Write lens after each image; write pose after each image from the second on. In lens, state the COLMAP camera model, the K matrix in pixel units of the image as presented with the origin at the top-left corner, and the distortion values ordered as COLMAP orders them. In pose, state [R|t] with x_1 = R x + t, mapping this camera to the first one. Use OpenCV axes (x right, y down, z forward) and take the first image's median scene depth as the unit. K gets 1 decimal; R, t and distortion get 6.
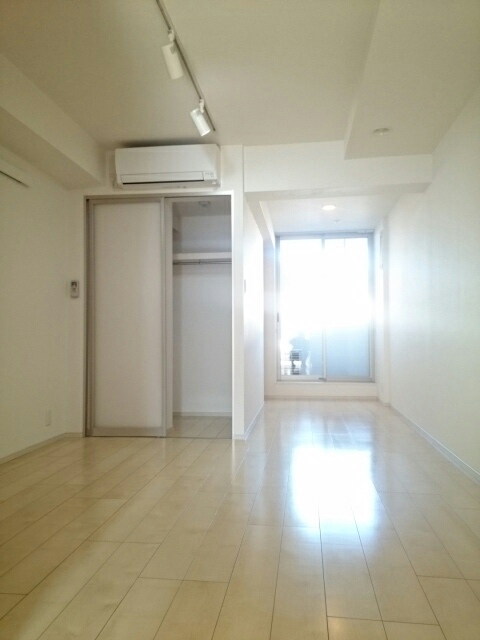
lens RADIAL K [[499.8, 0, 240.0], [0, 499.8, 320.0], [0, 0, 1]] dist [0.006248, 0.002835]
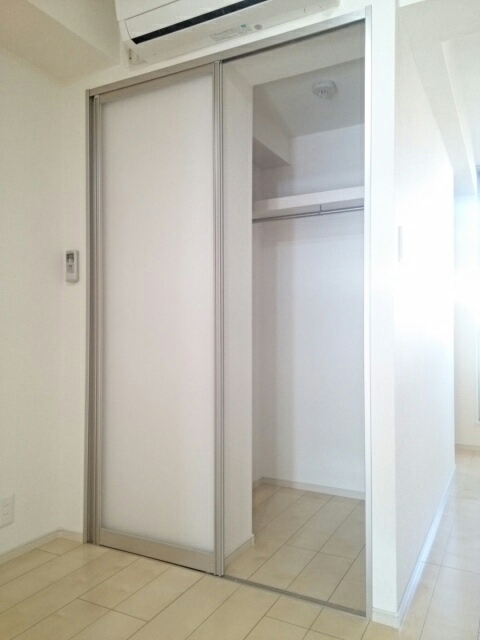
lens RADIAL K [[499.8, 0, 240.0], [0, 499.8, 320.0], [0, 0, 1]] dist [0.006248, 0.002835]
pose [[0.934879, -0.001743, -0.354962, 0.031505], [0.006647, 0.999899, 0.012597, -0.009176], [0.354904, -0.014136, 0.934796, 0.557316]]
